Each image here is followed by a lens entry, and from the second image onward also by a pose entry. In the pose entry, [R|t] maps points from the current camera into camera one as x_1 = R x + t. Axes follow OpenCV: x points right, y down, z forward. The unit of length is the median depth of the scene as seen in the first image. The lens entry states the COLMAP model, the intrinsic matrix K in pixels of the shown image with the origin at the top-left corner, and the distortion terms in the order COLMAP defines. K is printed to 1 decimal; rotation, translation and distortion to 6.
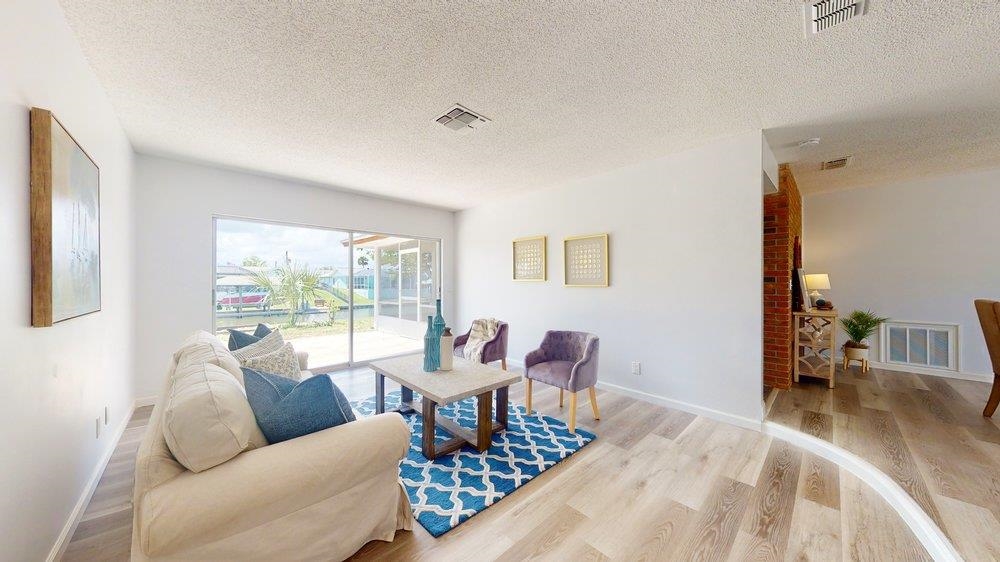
lens RADIAL K [[315.9, 0, 502.5], [0, 315.9, 282.4], [0, 0, 1]] dist [0.000057, -0.000074]
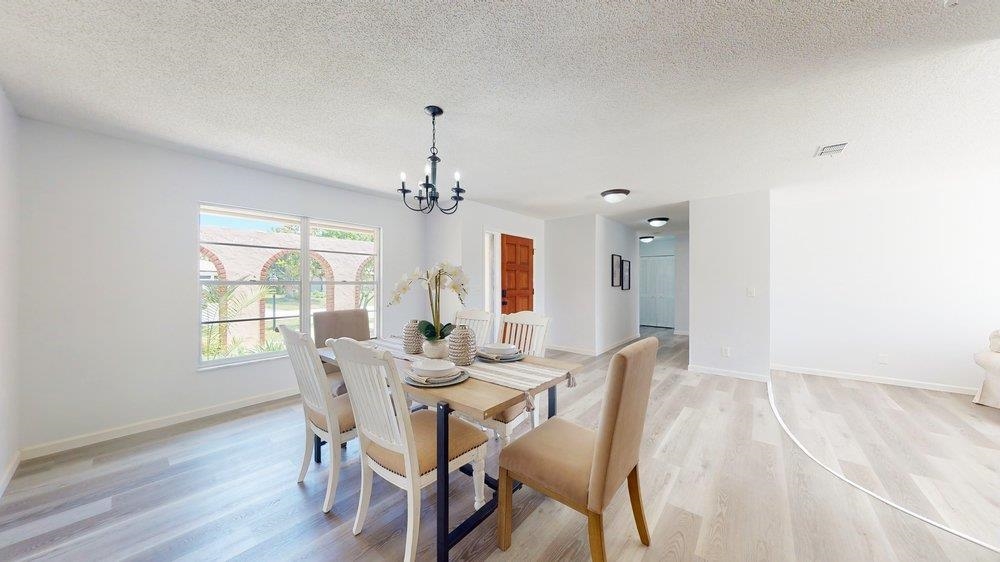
lens RADIAL K [[315.9, 0, 502.5], [0, 315.9, 282.4], [0, 0, 1]] dist [0.000057, -0.000074]
pose [[-0.993145, 0.001815, -0.116873, 2.154588], [0.002045, 0.999996, -0.001847, -0.051257], [0.116869, -0.002074, -0.993145, 1.763780]]
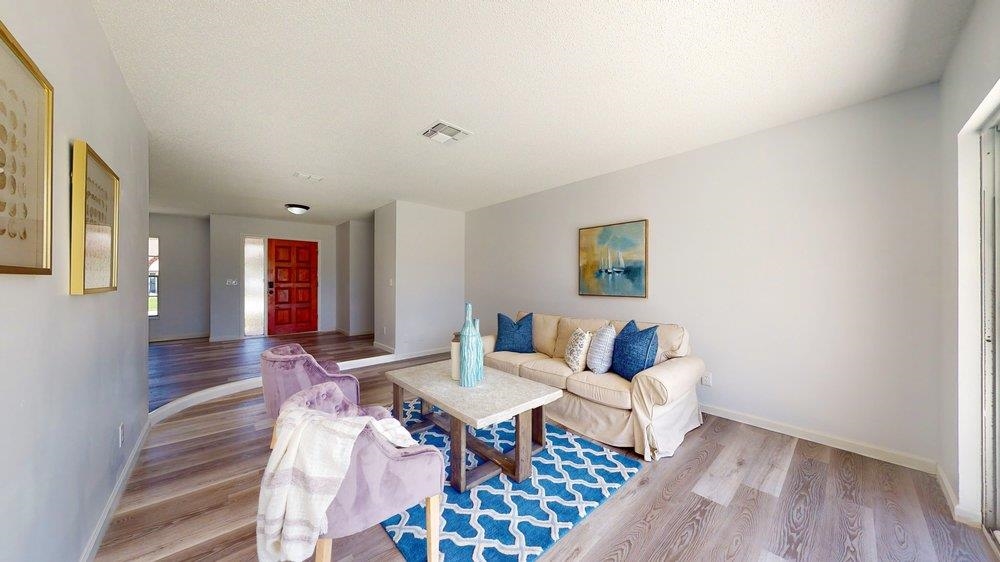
lens RADIAL K [[315.9, 0, 502.5], [0, 315.9, 282.4], [0, 0, 1]] dist [0.000057, -0.000074]
pose [[-0.999467, -0.002203, 0.032584, -0.447326], [-0.002147, 0.999996, 0.001744, -0.010452], [-0.032588, 0.001673, -0.999467, 2.399405]]
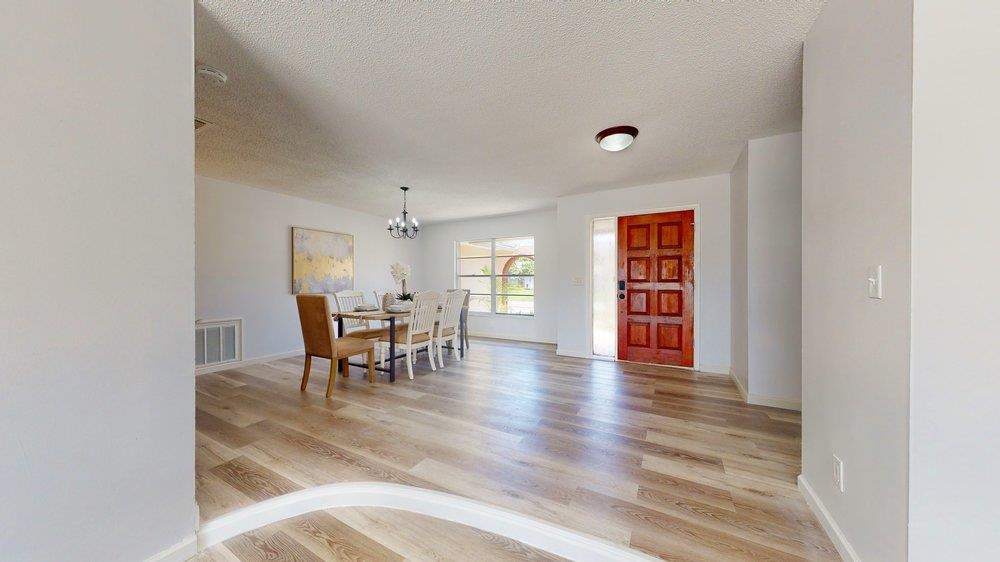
lens RADIAL K [[315.9, 0, 502.5], [0, 315.9, 282.4], [0, 0, 1]] dist [0.000057, -0.000074]
pose [[-0.301977, -0.002087, 0.953313, 0.161762], [-0.001391, 0.999998, 0.001749, 0.001841], [-0.953314, -0.000798, -0.301979, 0.792545]]
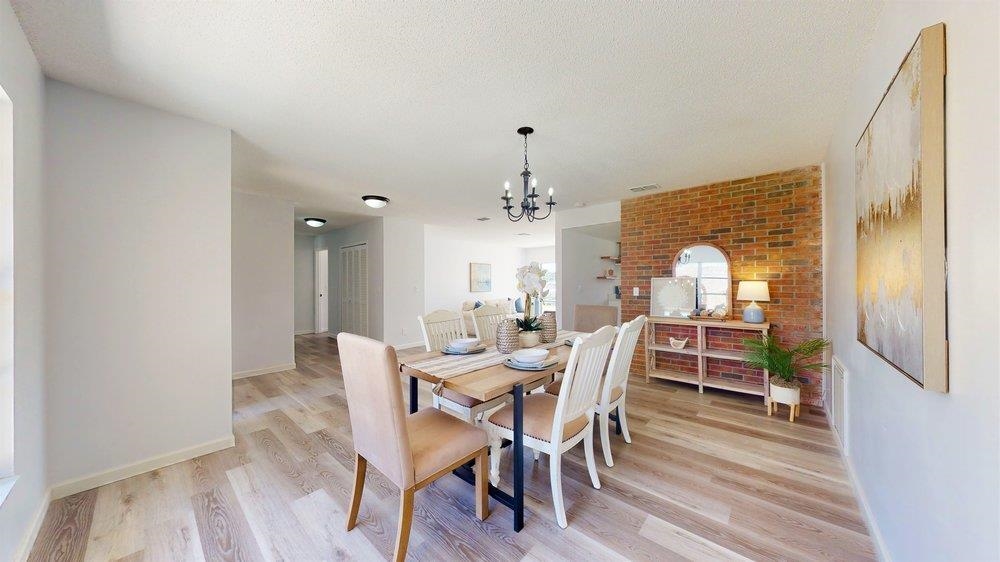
lens RADIAL K [[315.9, 0, 502.5], [0, 315.9, 282.4], [0, 0, 1]] dist [0.000057, -0.000074]
pose [[0.083911, -0.004082, -0.996465, 3.355127], [0.004304, 0.999984, -0.003734, -0.043258], [0.996464, -0.003975, 0.083927, 0.608868]]
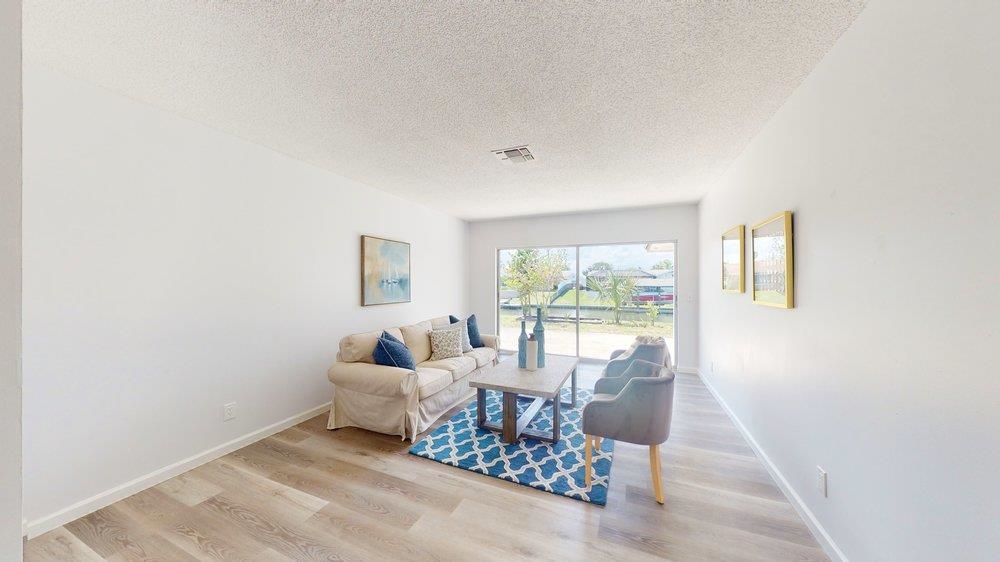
lens RADIAL K [[315.9, 0, 502.5], [0, 315.9, 282.4], [0, 0, 1]] dist [0.000057, -0.000074]
pose [[0.393430, -0.004157, -0.919345, 1.065113], [0.003242, 0.999990, -0.003134, -0.055030], [0.919349, -0.001748, 0.393440, 0.562937]]
